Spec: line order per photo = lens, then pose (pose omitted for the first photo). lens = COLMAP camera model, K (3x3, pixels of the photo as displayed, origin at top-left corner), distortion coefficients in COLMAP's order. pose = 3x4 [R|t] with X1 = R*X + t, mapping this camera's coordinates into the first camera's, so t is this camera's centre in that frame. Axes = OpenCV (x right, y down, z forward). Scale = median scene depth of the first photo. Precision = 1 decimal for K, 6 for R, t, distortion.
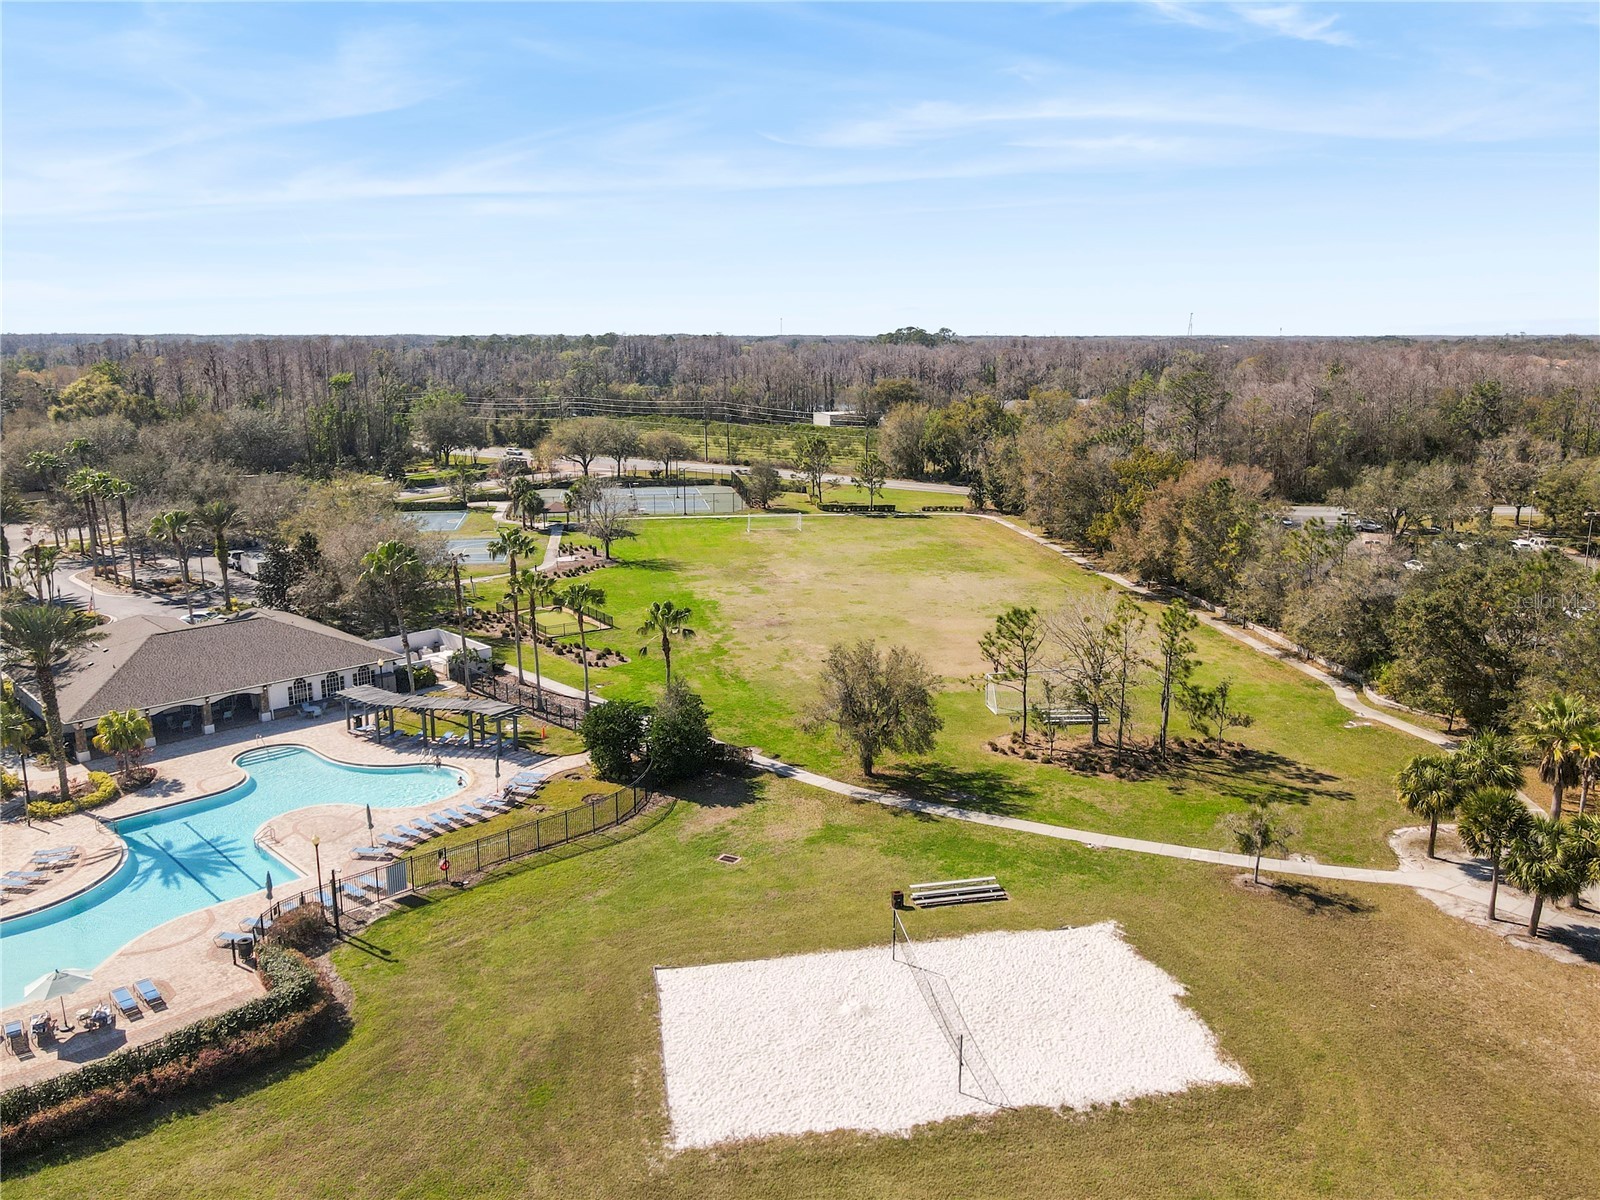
lens RADIAL K [[1209.5, 0, 807.9], [0, 1209.5, 596.9], [0, 0, 1]] dist [-0.008240, 0.035969]
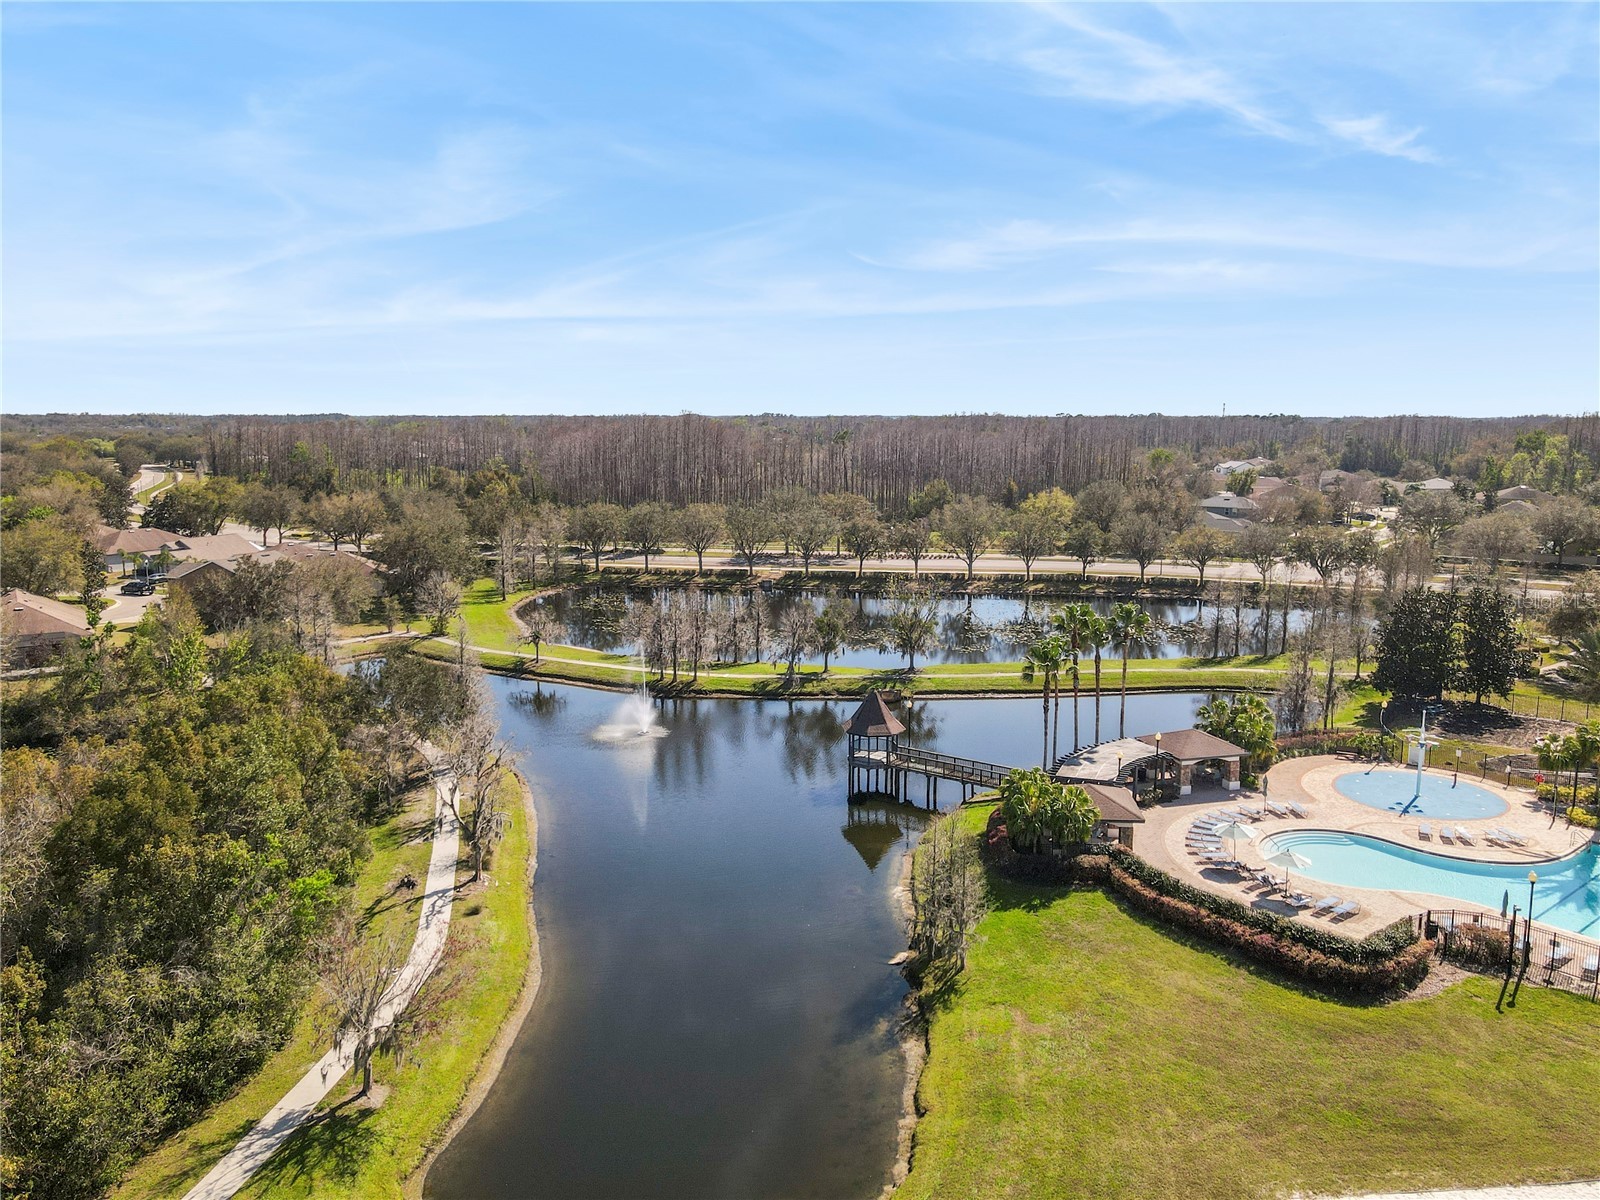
lens RADIAL K [[1166.5, 0, 800.0], [0, 1166.5, 600.0], [0, 0, 1]] dist [0.009777, 0.004335]
pose [[-0.098057, 0.156384, -0.982817, 0.245771], [-0.214120, 0.961131, 0.174297, -0.025389], [0.971873, 0.227532, -0.060761, 0.181001]]
